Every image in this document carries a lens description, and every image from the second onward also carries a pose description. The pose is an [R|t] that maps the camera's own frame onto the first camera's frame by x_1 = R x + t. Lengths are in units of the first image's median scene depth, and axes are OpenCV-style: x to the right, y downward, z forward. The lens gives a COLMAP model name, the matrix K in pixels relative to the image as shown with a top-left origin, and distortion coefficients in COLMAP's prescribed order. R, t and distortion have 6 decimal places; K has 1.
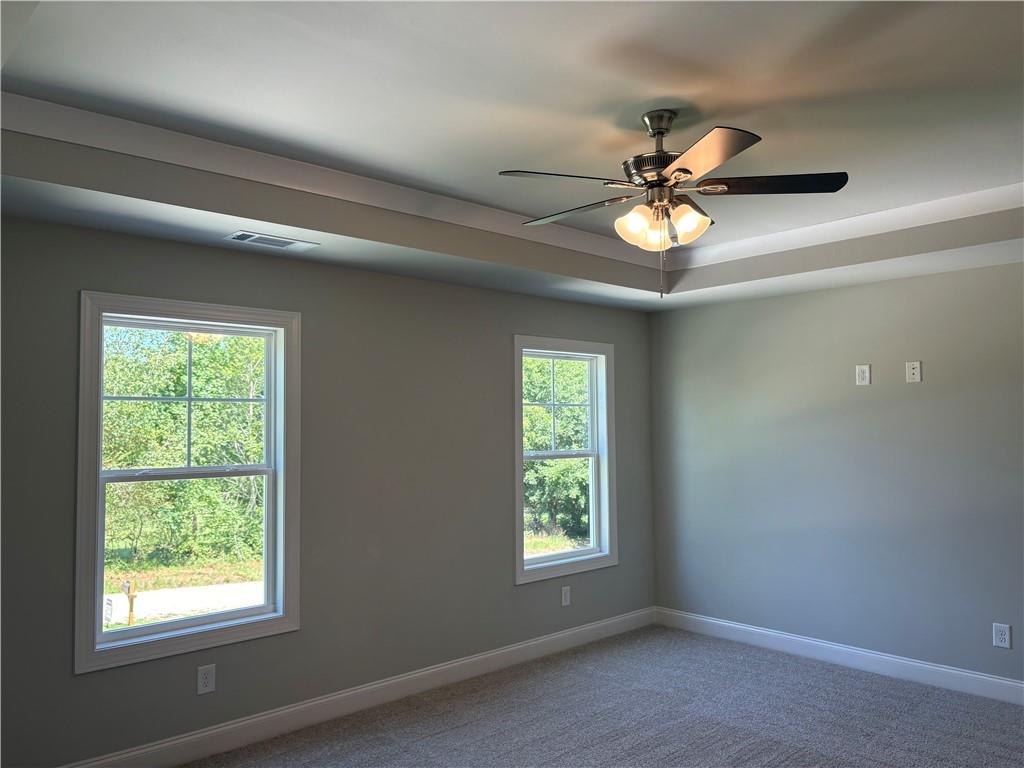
lens RADIAL K [[775.1, 0, 512.0], [0, 775.1, 384.0], [0, 0, 1]] dist [0.042565, -0.036279]
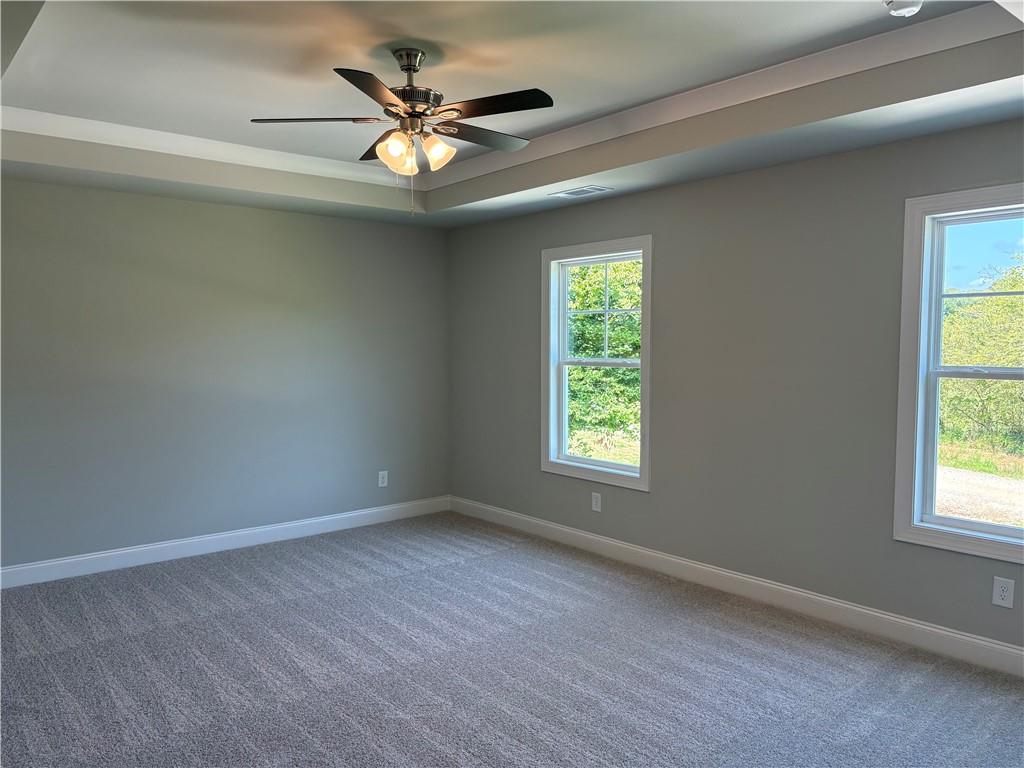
lens RADIAL K [[775.1, 0, 512.0], [0, 775.1, 384.0], [0, 0, 1]] dist [0.042565, -0.036279]
pose [[-0.055948, 0.078050, -0.995378, 0.986772], [0.073020, 0.994590, 0.073884, 0.035157], [0.995760, -0.068549, -0.061344, 0.889658]]
